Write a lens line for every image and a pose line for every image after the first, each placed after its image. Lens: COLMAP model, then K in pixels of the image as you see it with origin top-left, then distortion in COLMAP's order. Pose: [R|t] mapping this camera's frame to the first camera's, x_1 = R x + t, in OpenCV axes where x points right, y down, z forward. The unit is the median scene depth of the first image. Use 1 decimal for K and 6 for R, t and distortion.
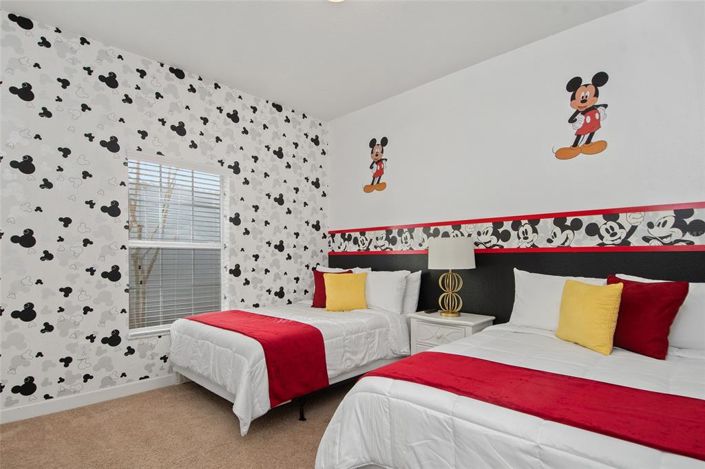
lens RADIAL K [[365.6, 0, 352.6], [0, 365.6, 245.5], [0, 0, 1]] dist [0.000946, 0.000081]
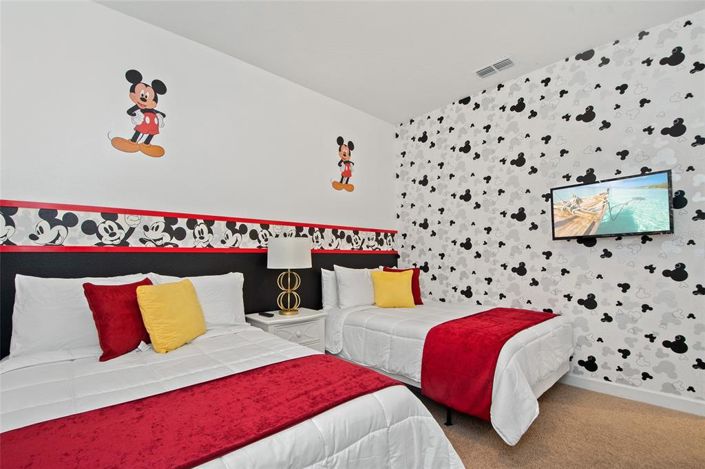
lens RADIAL K [[417.4, 0, 352.5], [0, 417.4, 234.5], [0, 0, 1]] dist [0.002950, 0.000514]
pose [[-0.076344, 0.054609, 0.995585, -0.724313], [-0.028389, 0.997975, -0.056917, 0.024834], [-0.996677, -0.032609, -0.074639, 0.715249]]
